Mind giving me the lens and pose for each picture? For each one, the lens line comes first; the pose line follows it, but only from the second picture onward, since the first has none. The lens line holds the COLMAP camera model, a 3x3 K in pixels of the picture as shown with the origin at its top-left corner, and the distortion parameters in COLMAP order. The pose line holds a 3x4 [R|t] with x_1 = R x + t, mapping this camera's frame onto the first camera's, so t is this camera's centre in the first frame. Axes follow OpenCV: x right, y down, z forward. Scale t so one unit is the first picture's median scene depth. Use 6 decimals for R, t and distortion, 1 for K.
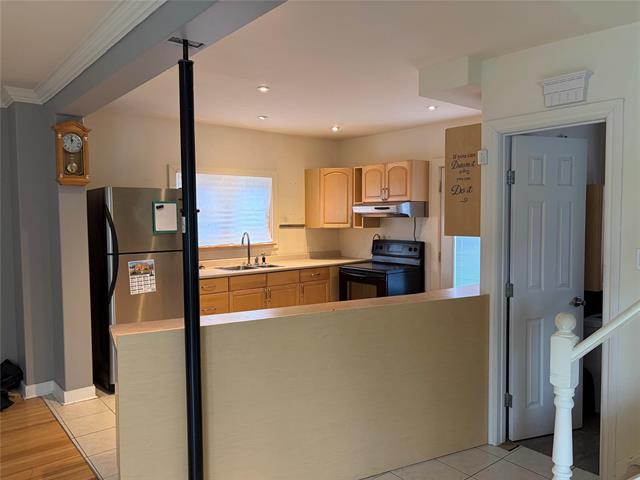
lens RADIAL K [[478.2, 0, 320.0], [0, 478.2, 240.0], [0, 0, 1]] dist [0.096386, -0.122933]
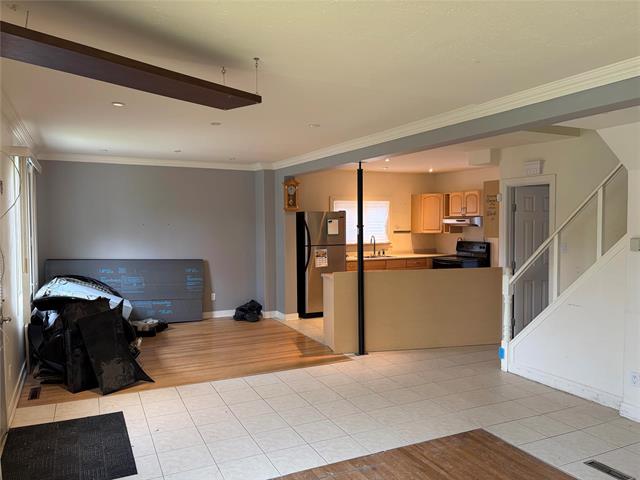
lens RADIAL K [[478.2, 0, 320.0], [0, 478.2, 240.0], [0, 0, 1]] dist [0.096386, -0.122933]
pose [[0.972825, 0.009297, -0.231353, 0.046580], [-0.011959, 0.999877, -0.010108, 0.017744], [0.231231, 0.012601, 0.972817, -0.623986]]
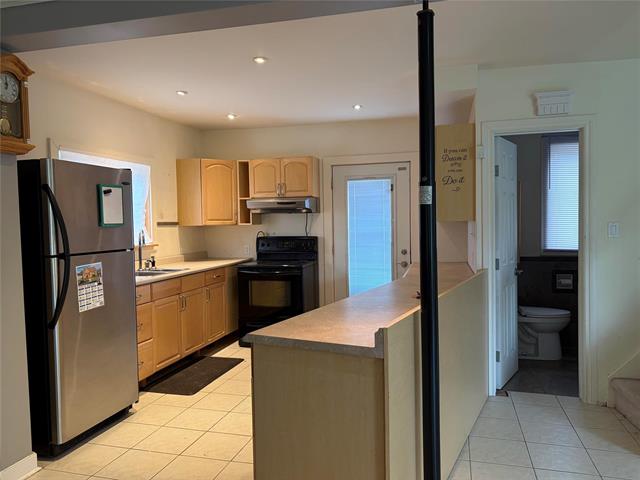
lens RADIAL K [[478.2, 0, 320.0], [0, 478.2, 240.0], [0, 0, 1]] dist [0.096386, -0.122933]
pose [[0.814038, -0.030438, 0.580014, -0.382434], [0.042416, 0.999075, -0.007101, 0.019537], [-0.579261, 0.030382, 0.814576, 0.155788]]
